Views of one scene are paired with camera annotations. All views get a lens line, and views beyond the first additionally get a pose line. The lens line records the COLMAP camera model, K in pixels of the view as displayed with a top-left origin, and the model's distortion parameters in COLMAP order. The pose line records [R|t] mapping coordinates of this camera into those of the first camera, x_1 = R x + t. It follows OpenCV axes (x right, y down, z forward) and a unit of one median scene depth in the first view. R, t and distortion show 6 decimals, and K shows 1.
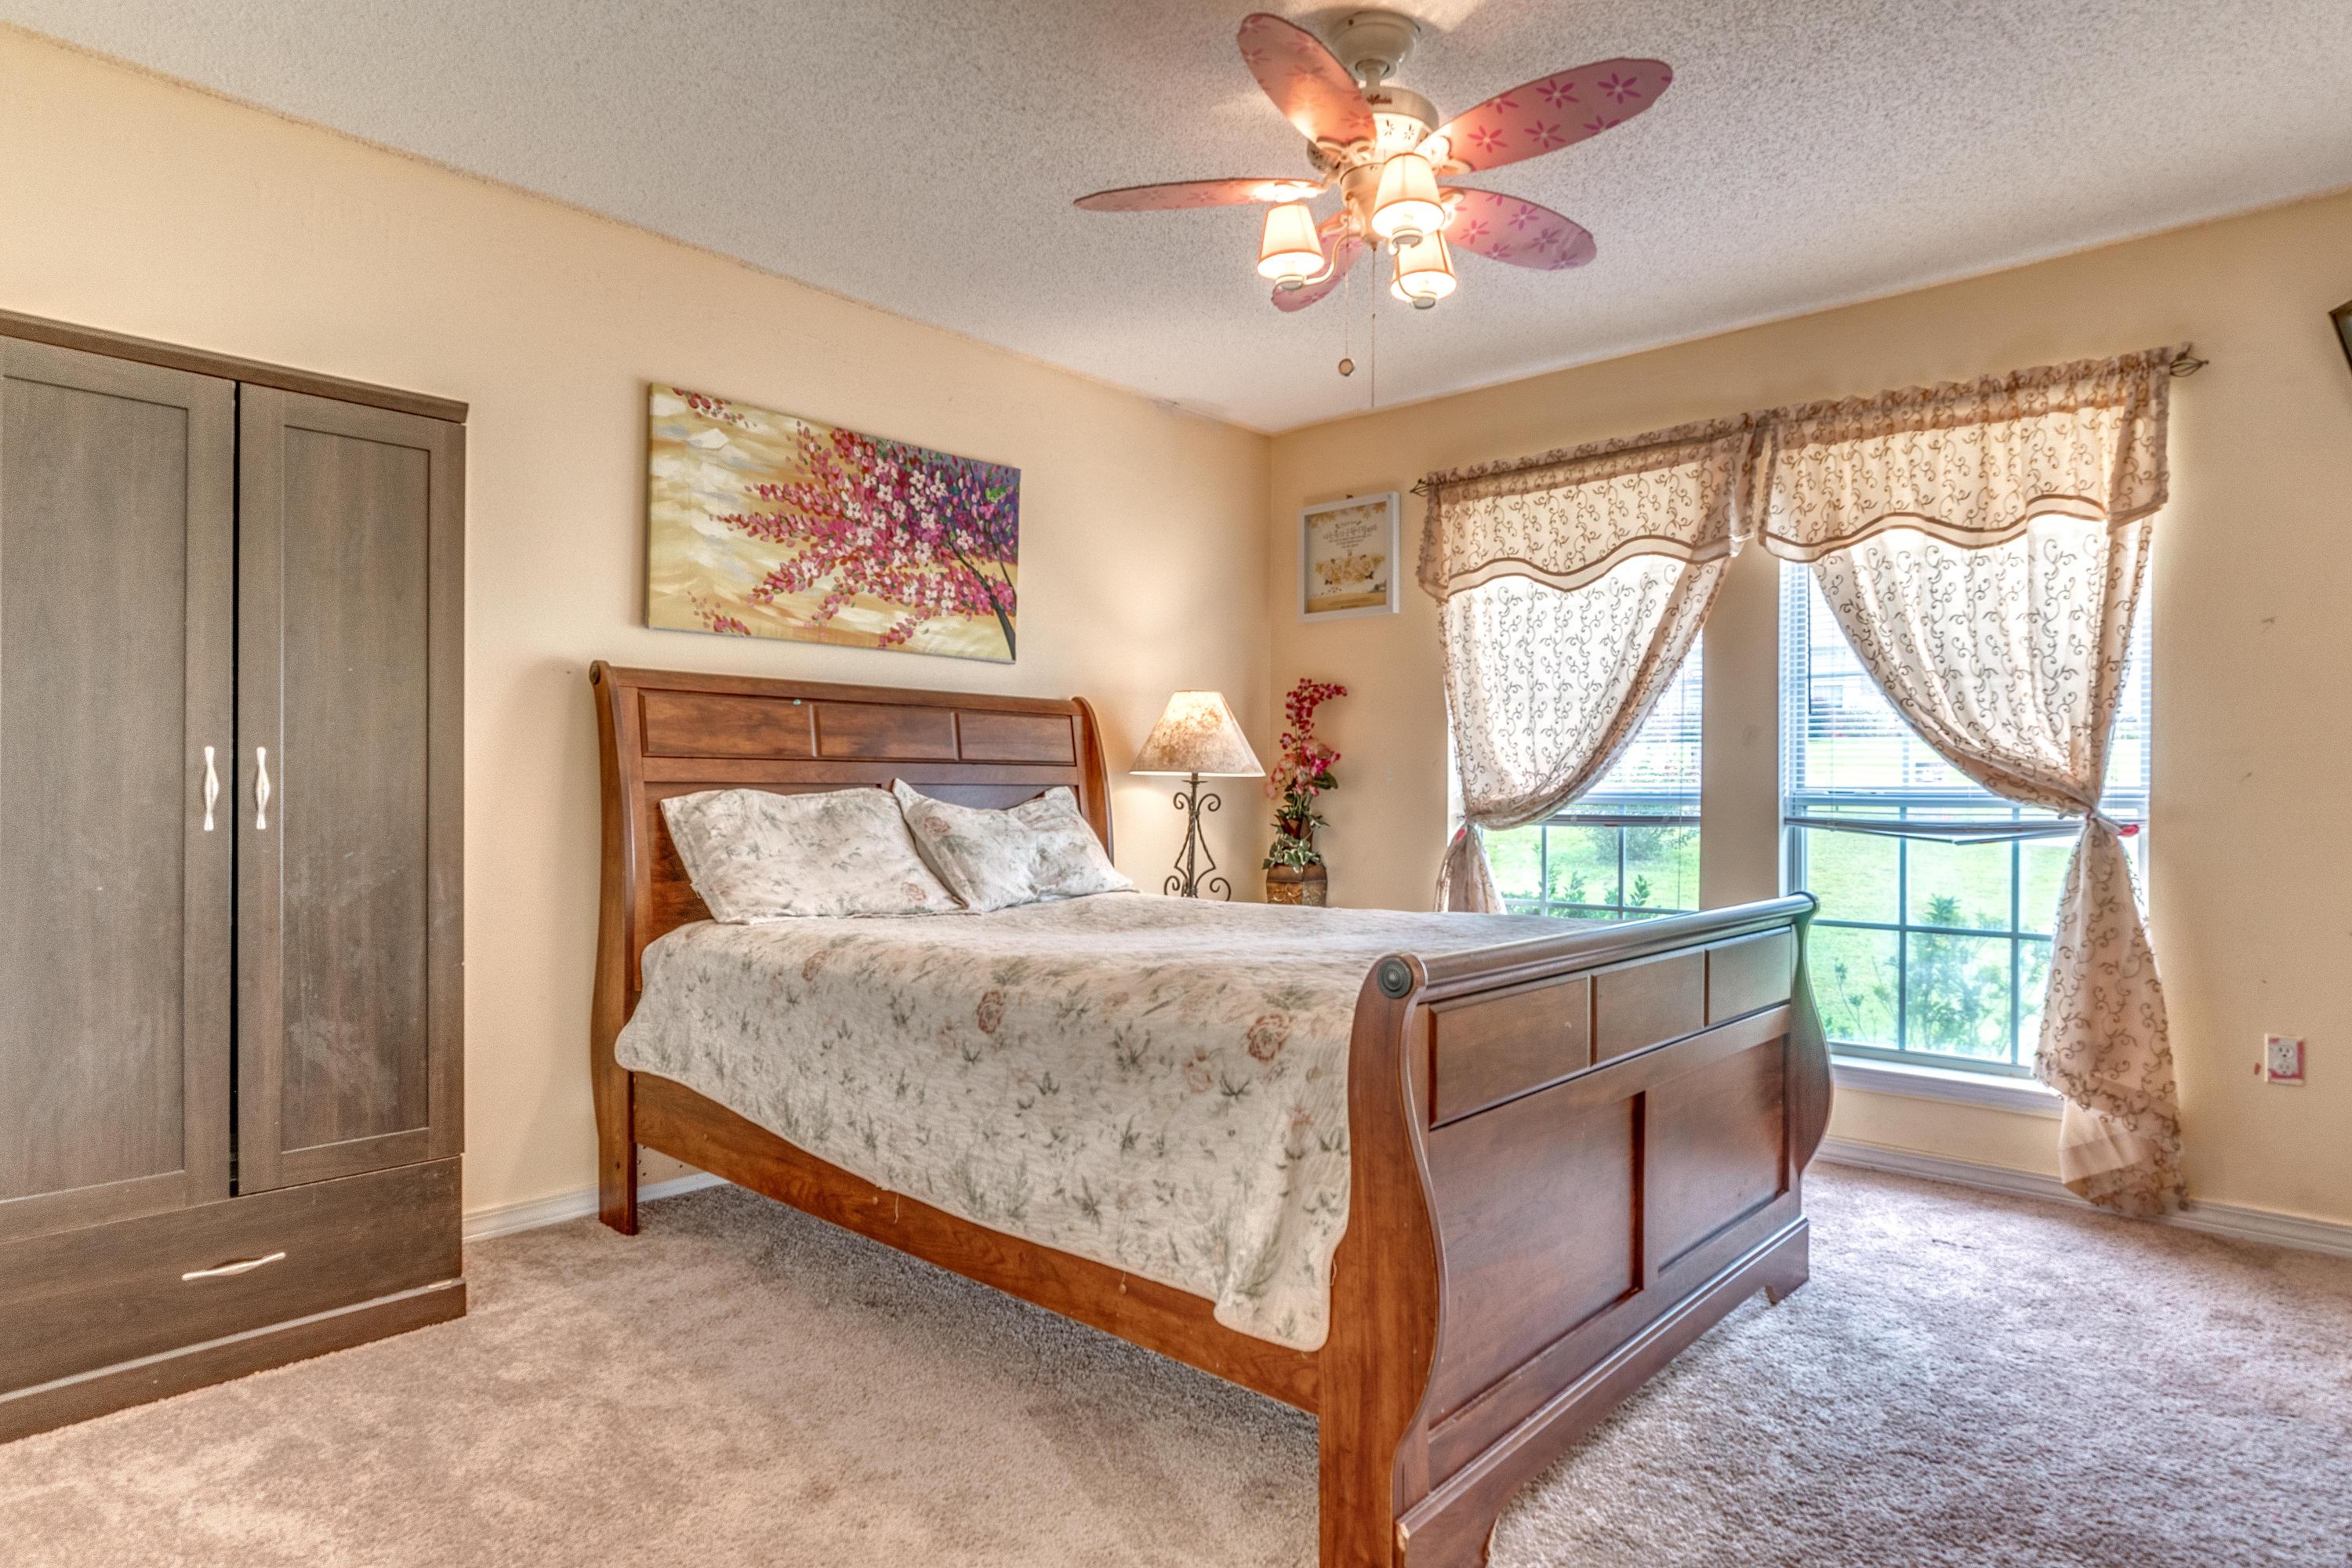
lens RADIAL K [[1326.2, 0, 1207.7], [0, 1326.2, 793.6], [0, 0, 1]] dist [-0.006062, -0.001658]
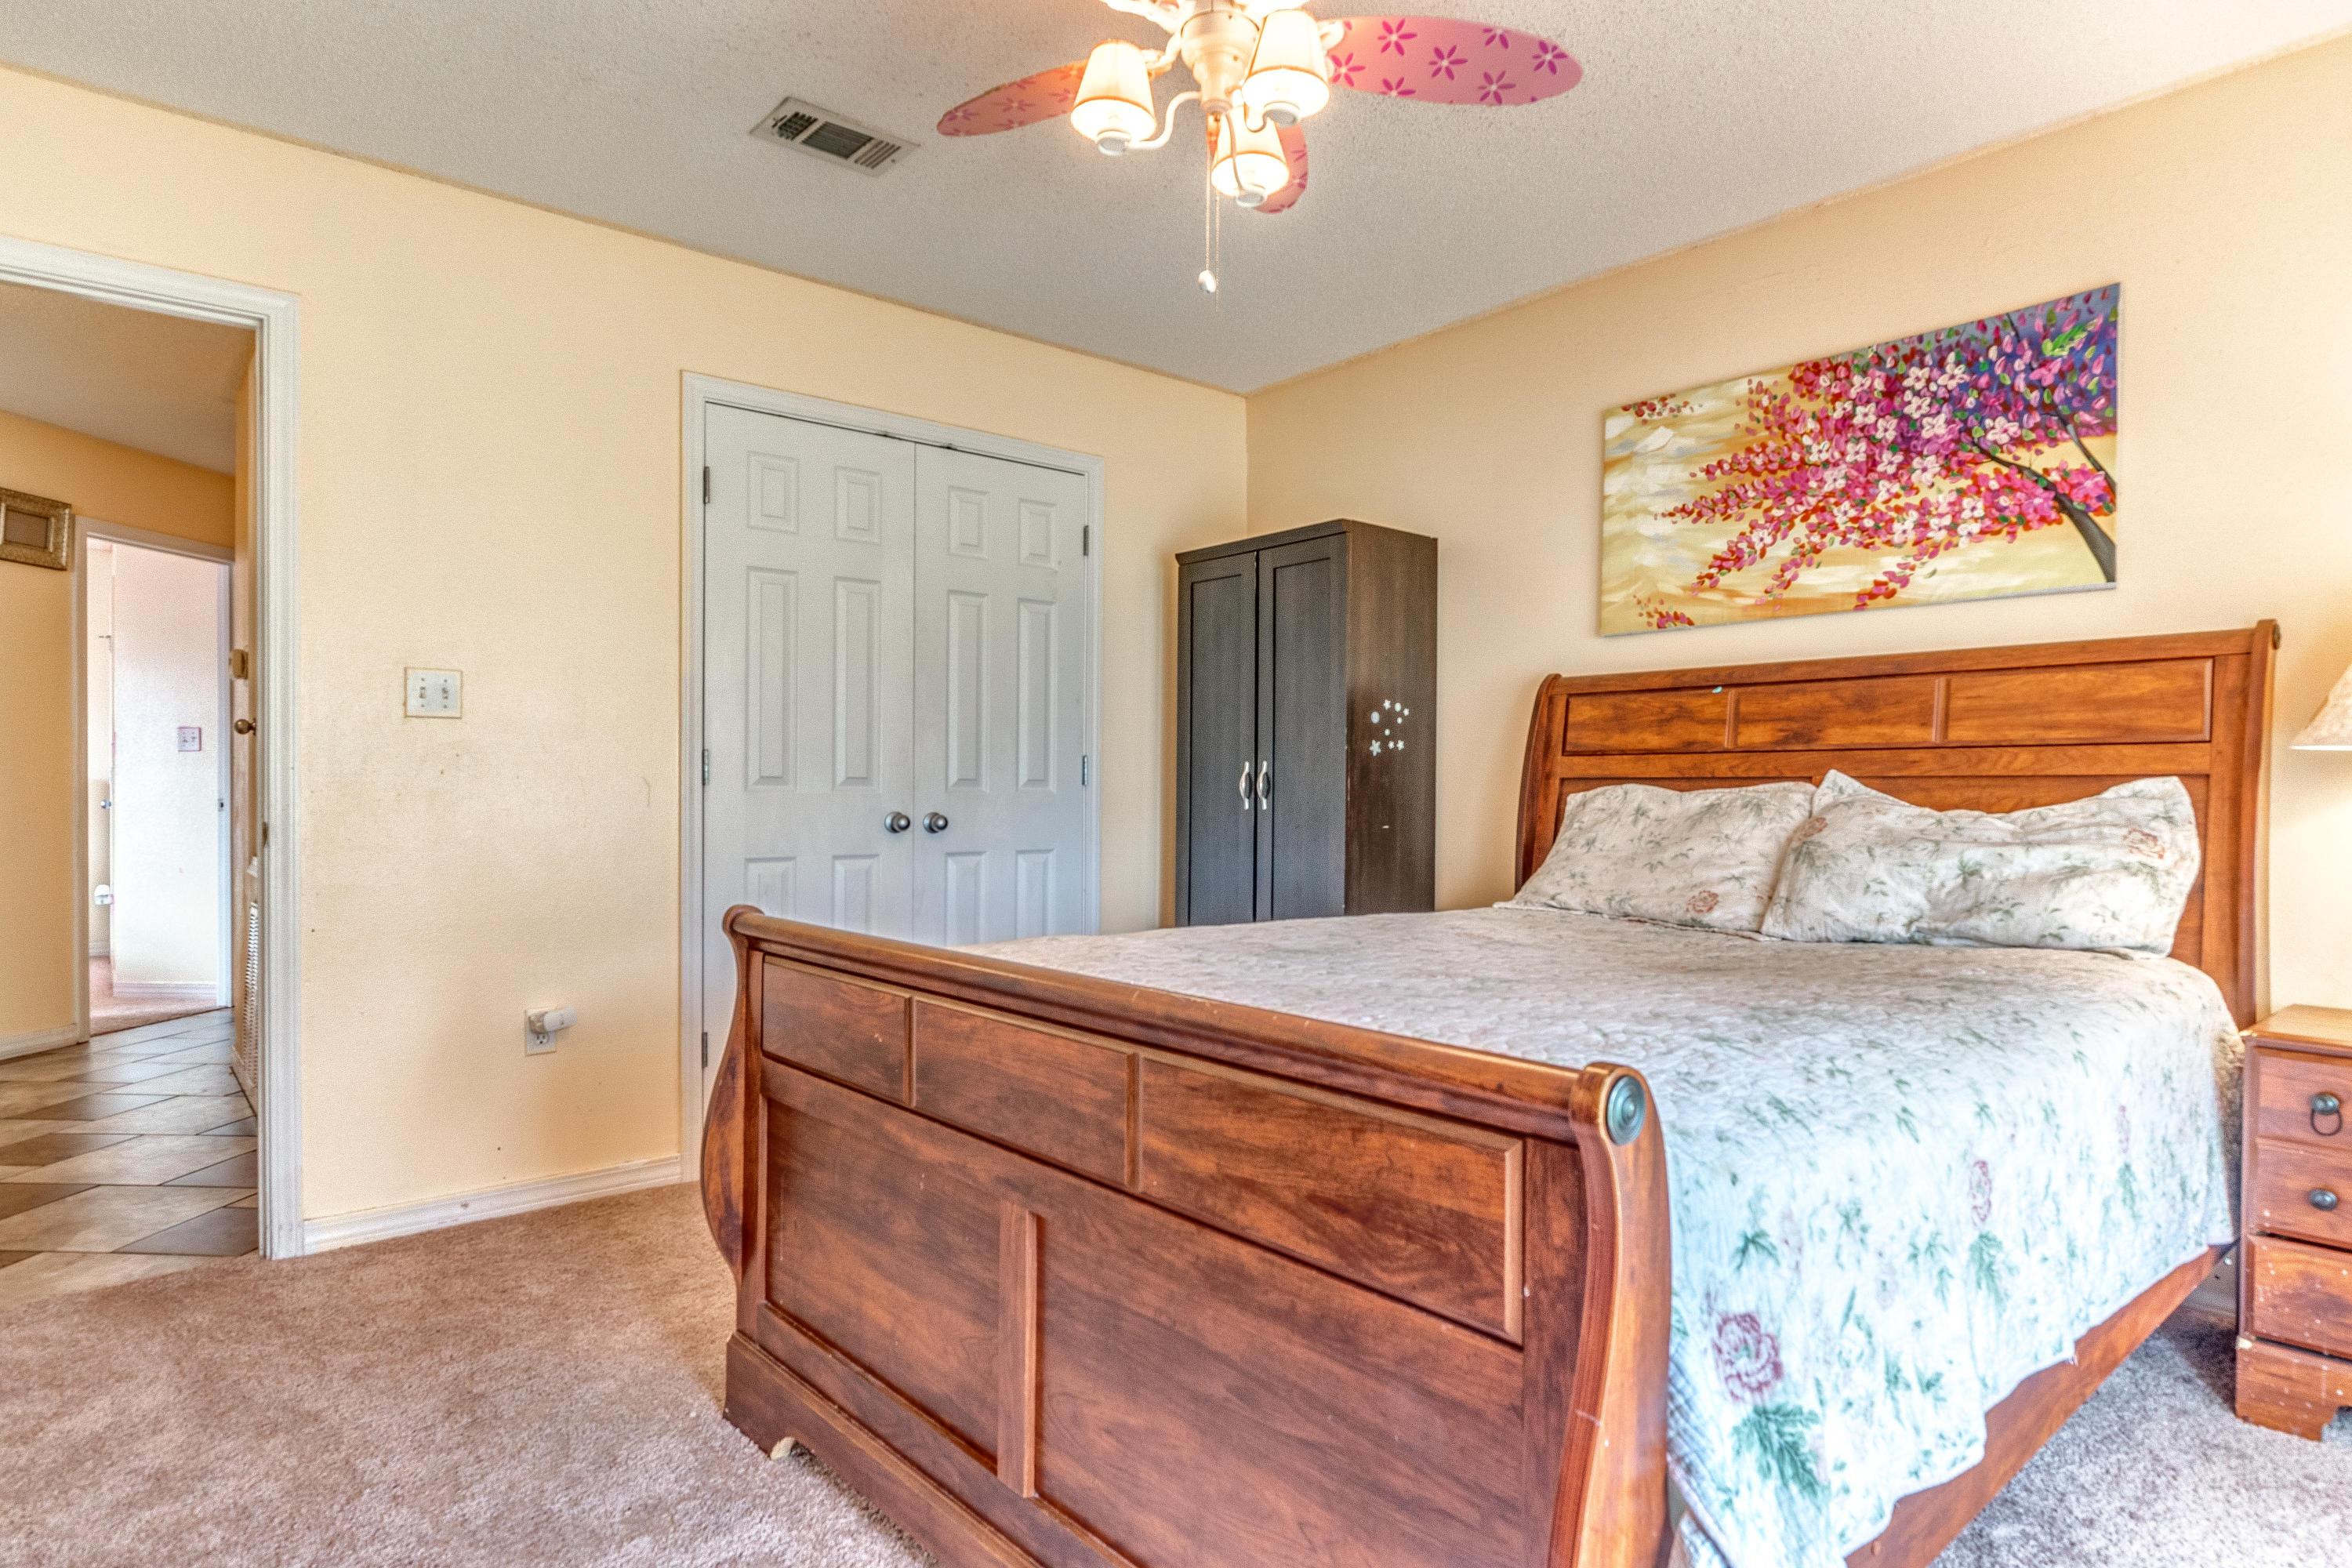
lens RADIAL K [[1326.2, 0, 1207.7], [0, 1326.2, 793.6], [0, 0, 1]] dist [-0.006062, -0.001658]
pose [[-0.144934, 0.001149, -0.989441, 0.625256], [-0.003038, 0.999994, 0.001607, 0.002862], [0.989437, 0.003239, -0.144929, 0.742586]]
